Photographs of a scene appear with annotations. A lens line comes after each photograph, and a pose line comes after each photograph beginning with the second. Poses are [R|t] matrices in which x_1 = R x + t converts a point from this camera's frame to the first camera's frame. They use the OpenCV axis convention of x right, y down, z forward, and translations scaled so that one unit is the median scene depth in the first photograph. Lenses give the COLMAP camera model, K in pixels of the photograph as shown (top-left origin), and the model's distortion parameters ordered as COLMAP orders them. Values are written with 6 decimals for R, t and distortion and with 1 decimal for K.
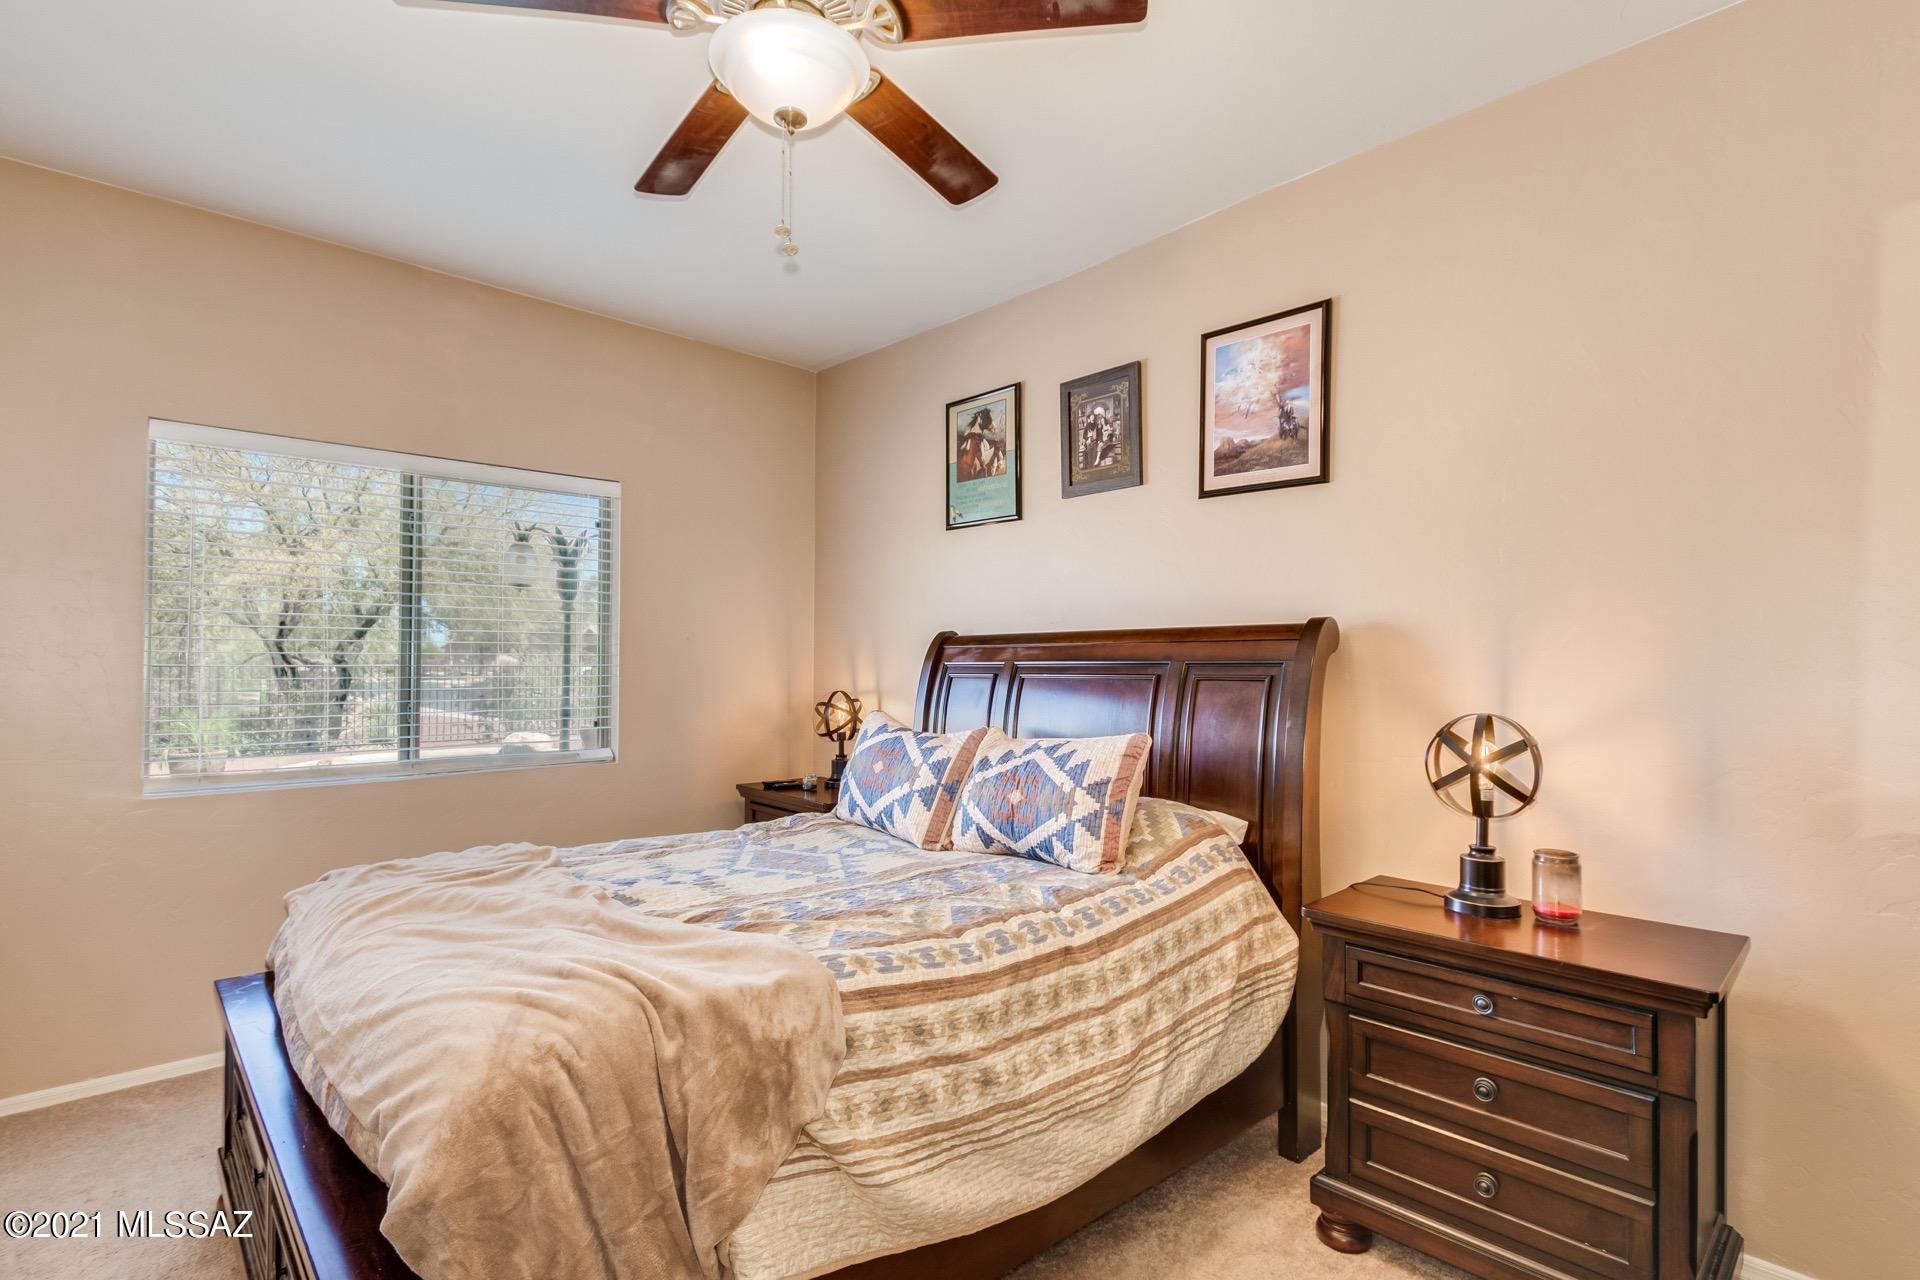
lens RADIAL K [[882.1, 0, 973.0], [0, 882.1, 649.6], [0, 0, 1]] dist [-0.003230, -0.000575]
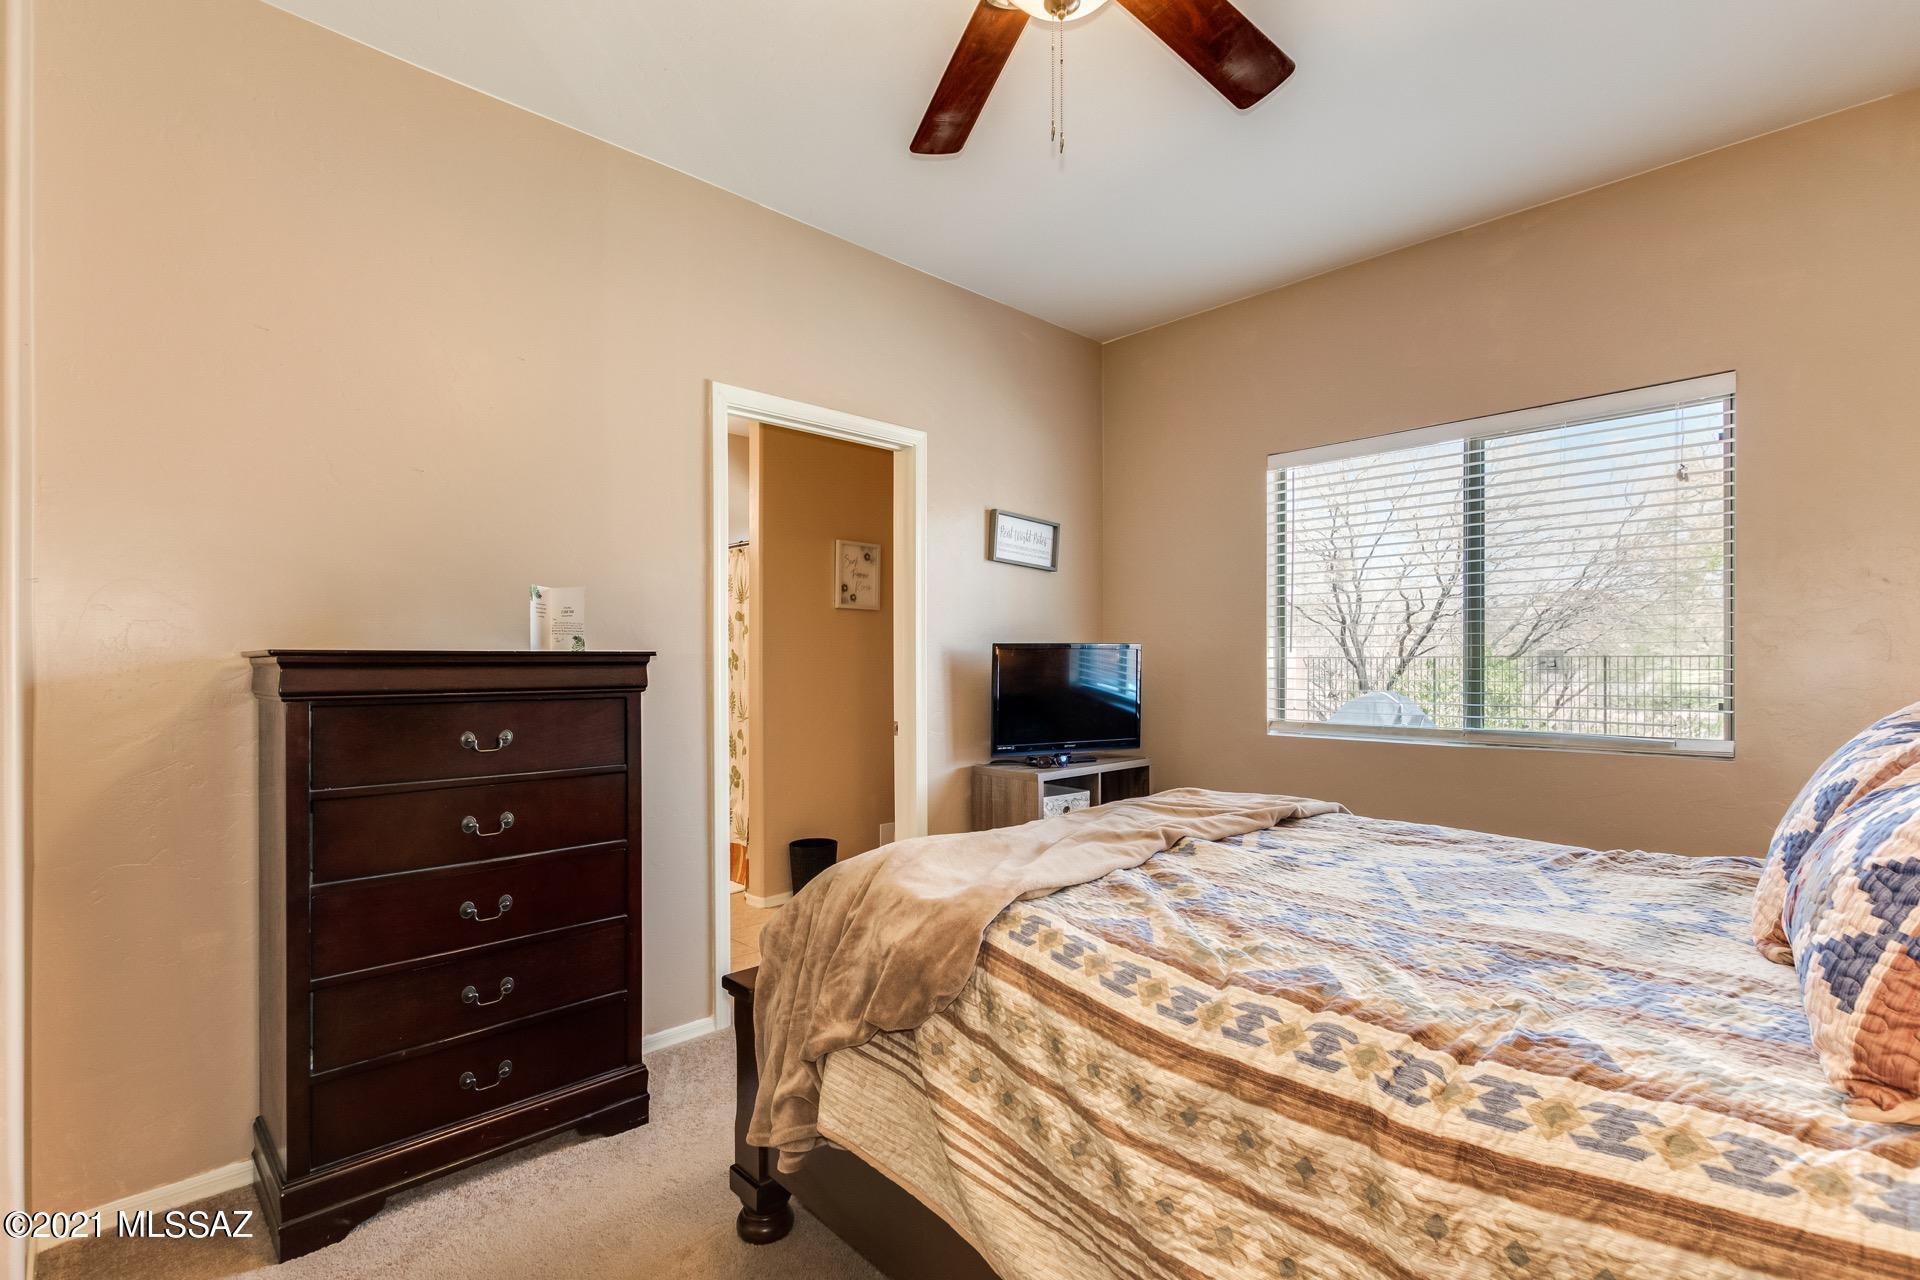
lens RADIAL K [[882.1, 0, 968.0], [0, 882.1, 648.7], [0, 0, 1]] dist [-0.003230, -0.000575]
pose [[0.036397, -0.016763, -0.999197, 0.544773], [0.025458, 0.999550, -0.015841, 0.062592], [0.999013, -0.024861, 0.036808, 0.665260]]
